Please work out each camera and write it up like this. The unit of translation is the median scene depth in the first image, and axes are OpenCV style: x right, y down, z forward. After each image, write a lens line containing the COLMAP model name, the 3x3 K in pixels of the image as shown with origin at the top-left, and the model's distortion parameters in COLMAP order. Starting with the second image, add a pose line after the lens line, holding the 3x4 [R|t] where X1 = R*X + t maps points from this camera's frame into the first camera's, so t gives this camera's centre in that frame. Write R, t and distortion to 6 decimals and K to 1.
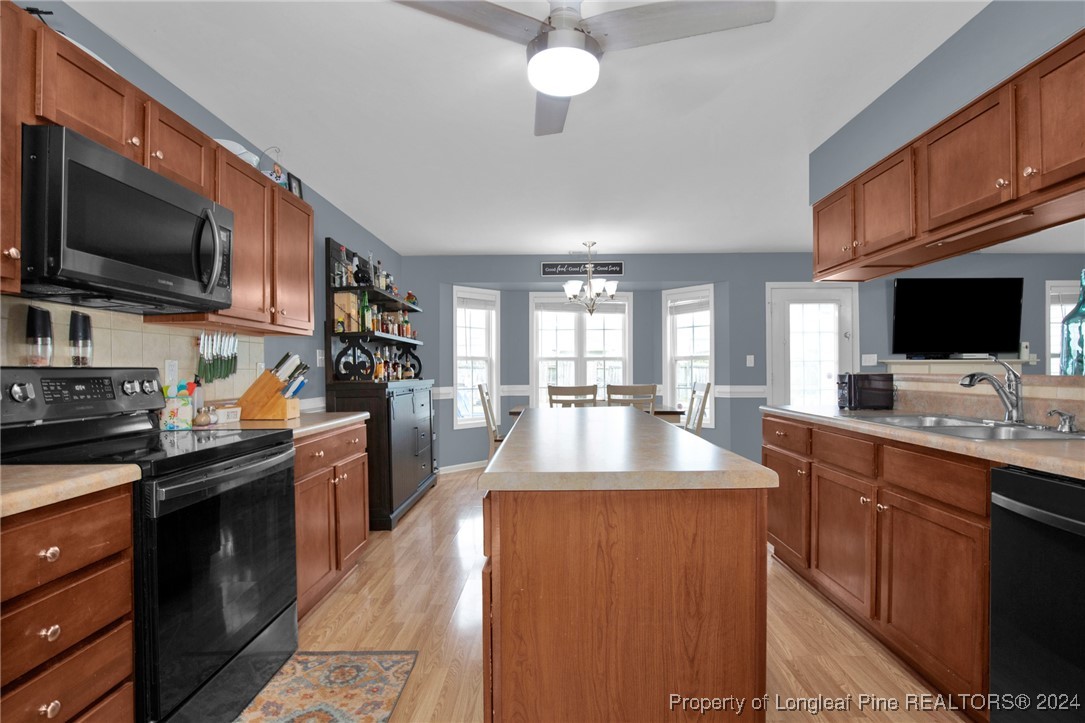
lens RADIAL K [[508.6, 0, 548.2], [0, 508.6, 370.2], [0, 0, 1]] dist [-0.036175, 0.003073]
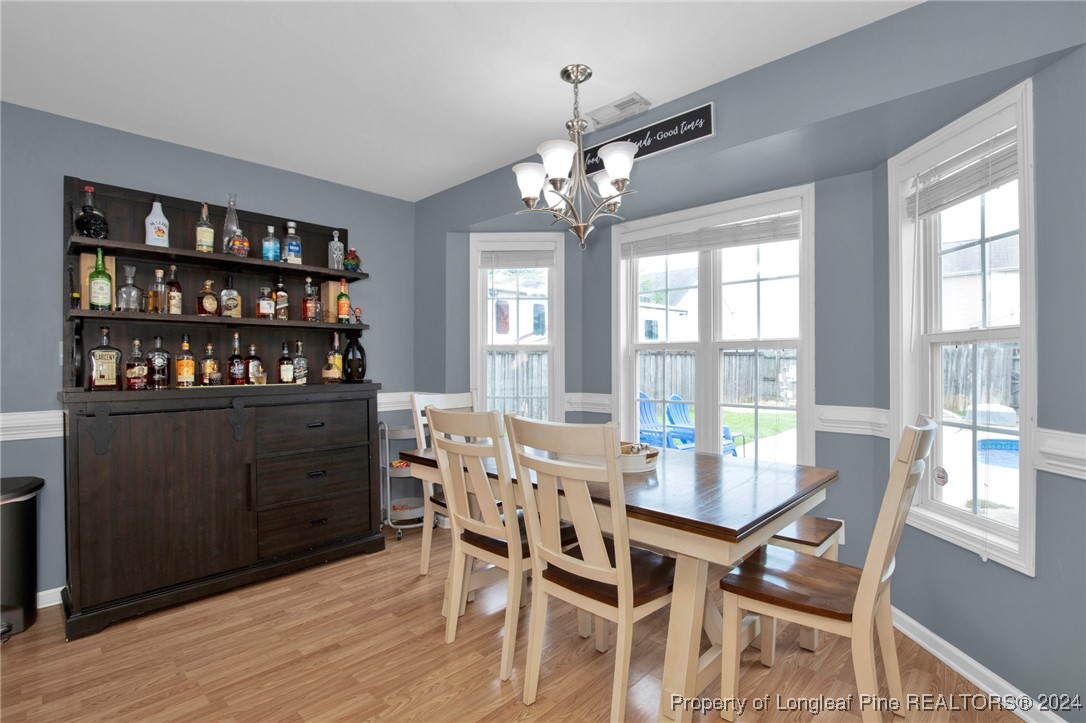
lens RADIAL K [[509.1, 0, 541.2], [0, 509.1, 363.8], [0, 0, 1]] dist [-0.036175, 0.003073]
pose [[0.727842, 0.002698, -0.685739, 0.759413], [0.000669, 0.999989, 0.004644, -0.018564], [0.685744, -0.003839, 0.727833, 1.450655]]
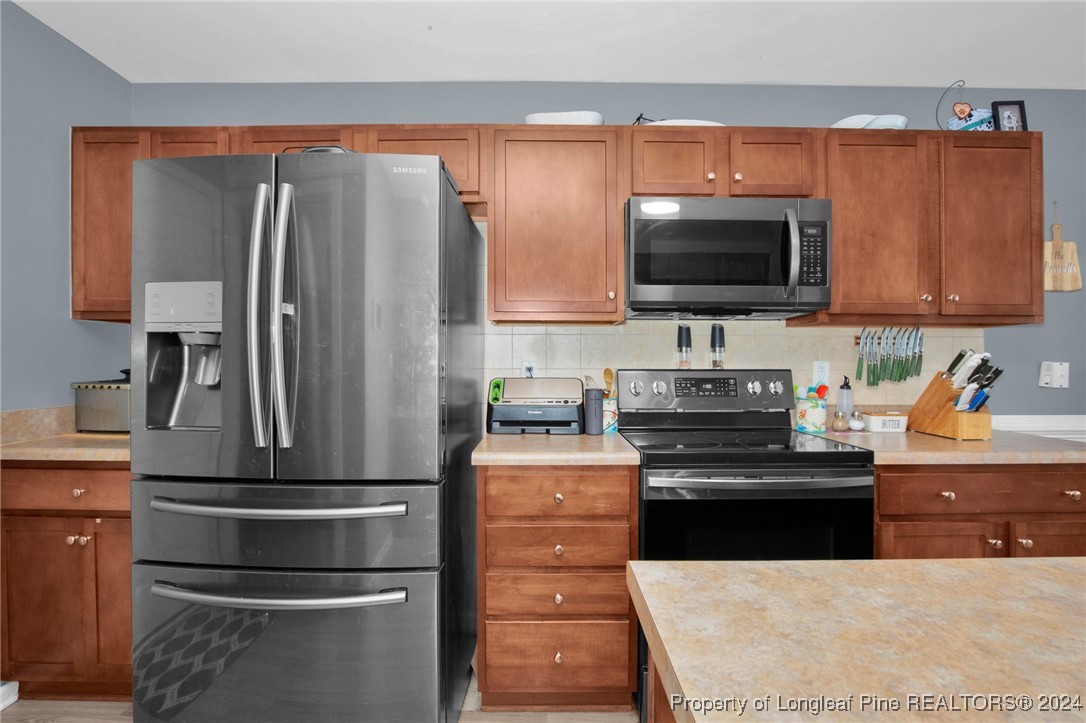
lens RADIAL K [[509.1, 0, 550.0], [0, 509.1, 373.2], [0, 0, 1]] dist [-0.036175, 0.003073]
pose [[0.006164, 0.037197, -0.999289, 0.237146], [-0.001442, 0.999307, 0.037189, -0.030873], [0.999980, 0.001212, 0.006213, 0.413099]]
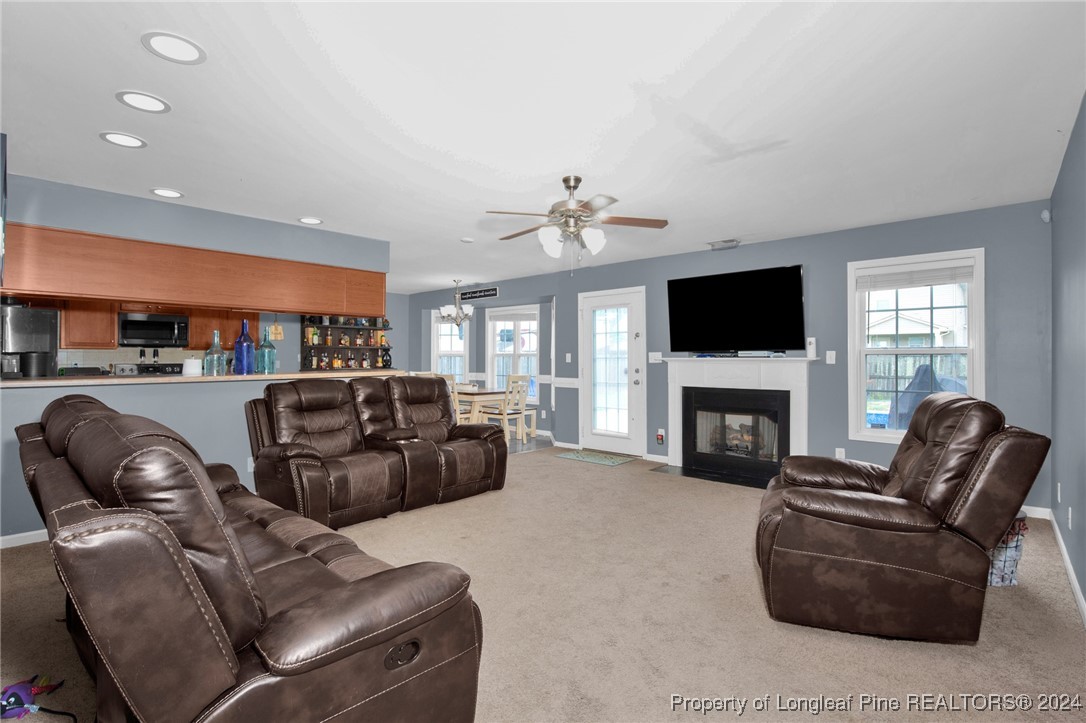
lens RADIAL K [[509.1, 0, 545.6], [0, 509.1, 371.0], [0, 0, 1]] dist [-0.036175, 0.003073]
pose [[0.756368, 0.021078, -0.653806, 2.763906], [-0.003629, 0.999601, 0.028027, -0.049773], [0.654136, -0.018826, 0.756143, 0.045579]]
